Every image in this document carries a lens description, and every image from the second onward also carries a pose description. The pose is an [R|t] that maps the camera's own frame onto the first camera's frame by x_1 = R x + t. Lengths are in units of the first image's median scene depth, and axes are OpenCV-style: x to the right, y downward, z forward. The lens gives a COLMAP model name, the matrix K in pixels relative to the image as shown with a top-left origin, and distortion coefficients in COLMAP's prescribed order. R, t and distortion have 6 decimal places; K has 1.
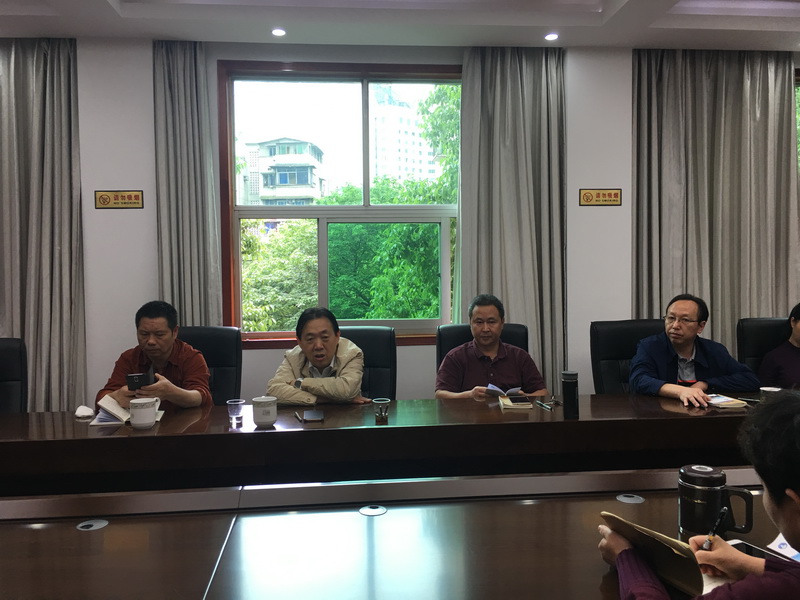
lens RADIAL K [[682.4, 0, 395.1], [0, 682.4, 298.2], [0, 0, 1]] dist [0.074409, -0.086512]
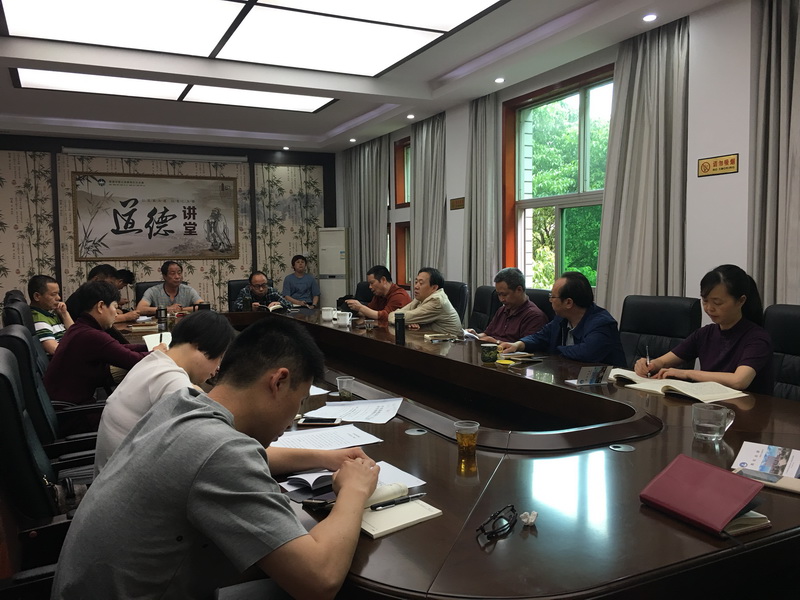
lens RADIAL K [[682.4, 0, 398.8], [0, 682.4, 294.2], [0, 0, 1]] dist [0.074409, -0.086512]
pose [[0.346857, 0.065657, -0.935617, 1.025900], [-0.023821, 0.997842, 0.061193, -0.021386], [0.937615, 0.001062, 0.347673, 0.276413]]
